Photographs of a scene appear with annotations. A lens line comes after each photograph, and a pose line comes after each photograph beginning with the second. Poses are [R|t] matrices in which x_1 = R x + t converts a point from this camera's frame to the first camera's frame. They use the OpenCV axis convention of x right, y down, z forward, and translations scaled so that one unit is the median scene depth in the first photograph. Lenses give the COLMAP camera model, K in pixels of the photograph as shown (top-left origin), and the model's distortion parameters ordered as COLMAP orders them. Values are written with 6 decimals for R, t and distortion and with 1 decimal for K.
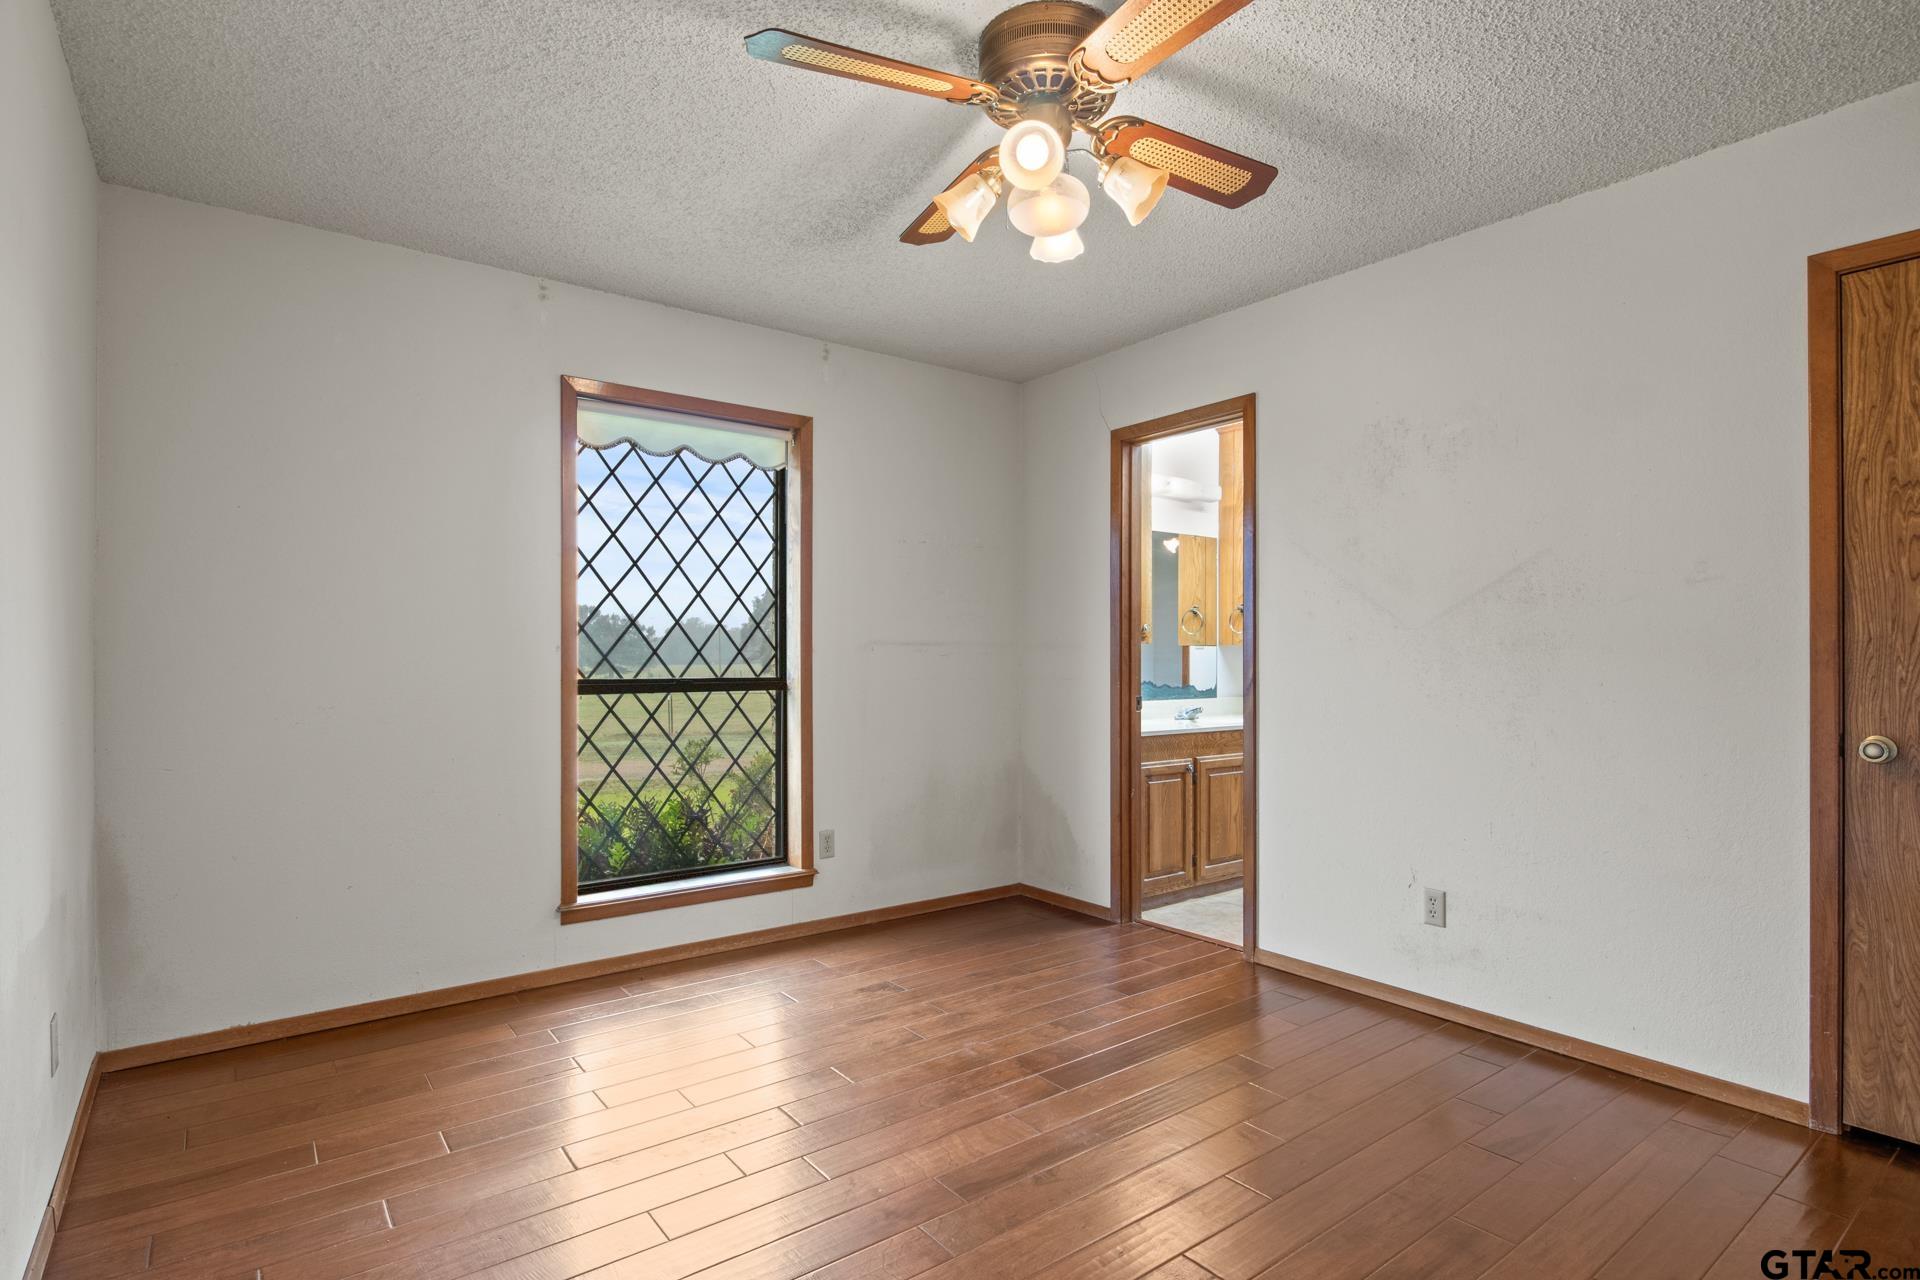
lens RADIAL K [[937.2, 0, 978.8], [0, 937.2, 645.3], [0, 0, 1]] dist [-0.004954, 0.000064]
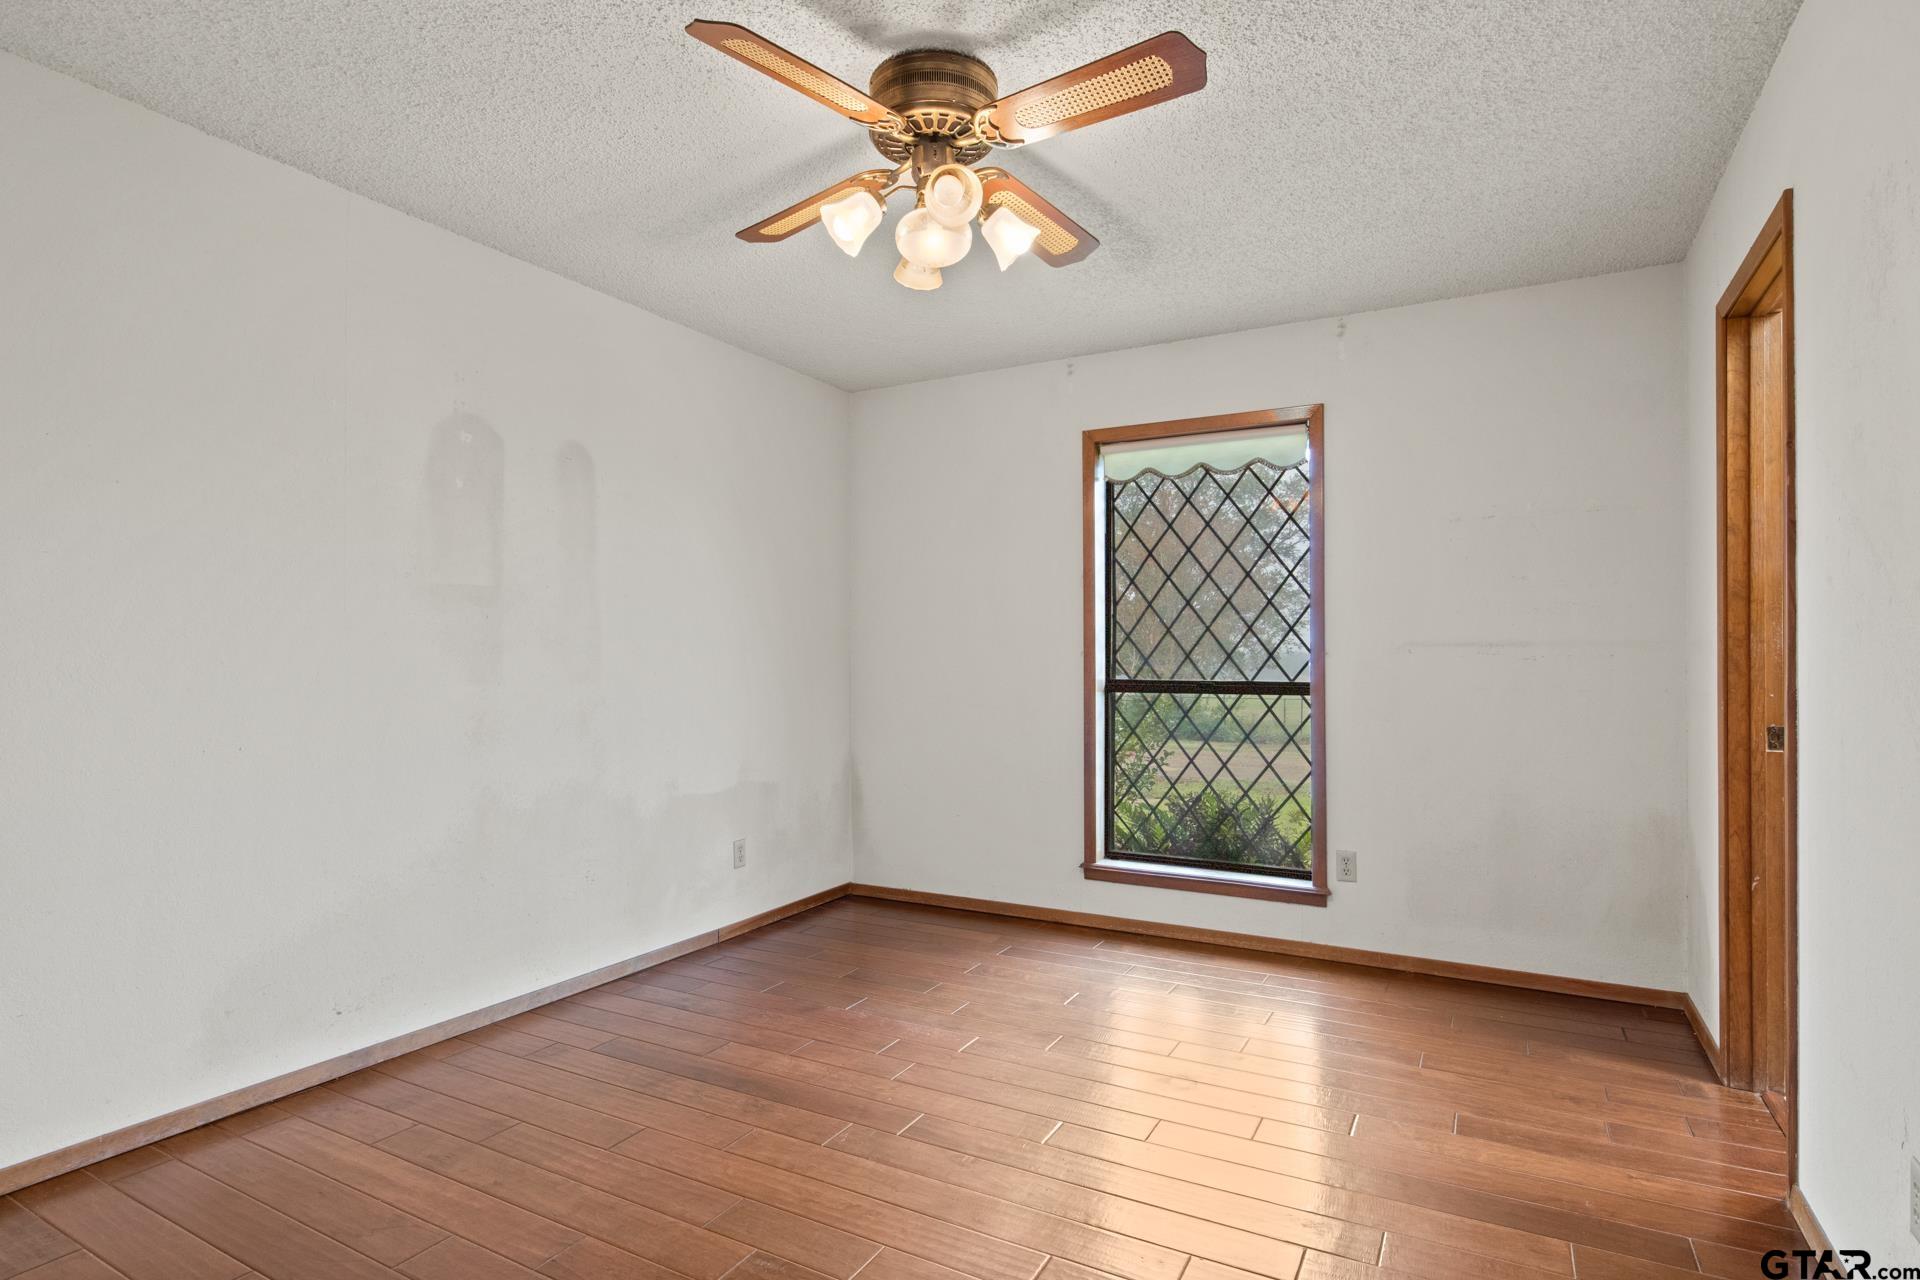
lens RADIAL K [[937.2, 0, 972.7], [0, 937.2, 648.6], [0, 0, 1]] dist [-0.004954, 0.000064]
pose [[0.438699, -0.009459, -0.898584, 0.515426], [0.012235, 0.999915, -0.004552, -0.000078], [0.898551, -0.008997, 0.438777, 0.283449]]
